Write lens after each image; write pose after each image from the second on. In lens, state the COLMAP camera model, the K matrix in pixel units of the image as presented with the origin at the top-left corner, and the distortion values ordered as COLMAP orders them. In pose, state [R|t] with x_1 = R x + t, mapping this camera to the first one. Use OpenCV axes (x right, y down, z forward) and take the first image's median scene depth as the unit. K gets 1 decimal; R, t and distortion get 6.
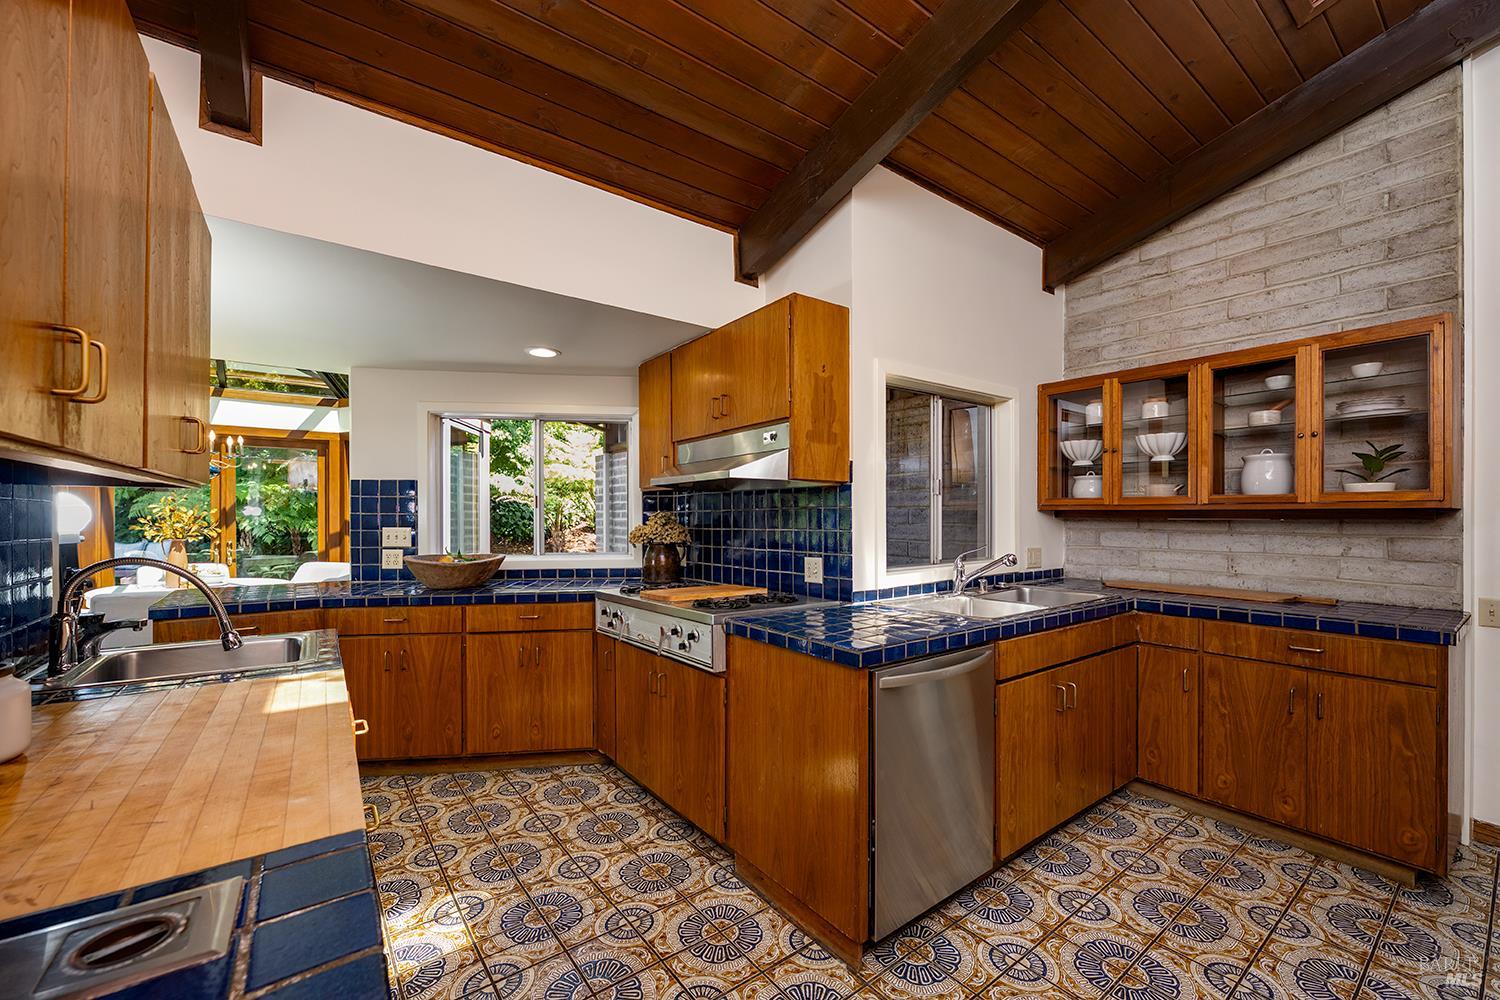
lens RADIAL K [[600.9, 0, 742.7], [0, 600.9, 513.0], [0, 0, 1]] dist [-0.009786, 0.000157]
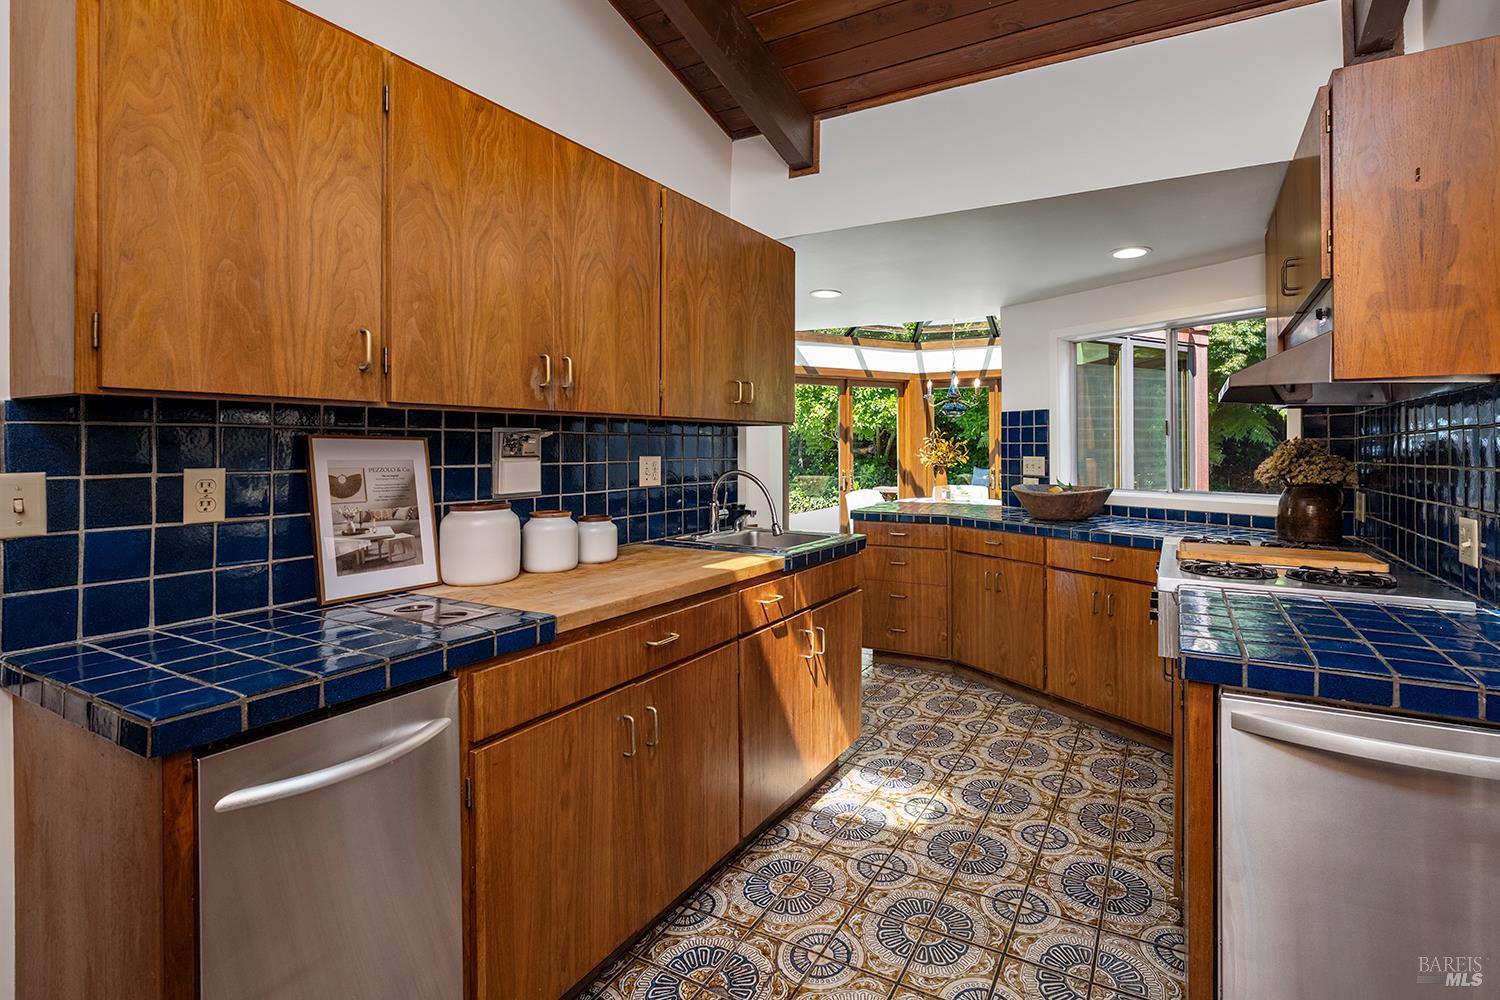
lens RADIAL K [[681.8, 0, 814.7], [0, 681.8, 446.0], [0, 0, 1]] dist [-0.003846, 0.000412]
pose [[0.444956, -0.003474, -0.895546, 0.436190], [0.007790, 0.999970, -0.000009, 0.004514], [0.895518, -0.006972, 0.444970, 0.218690]]
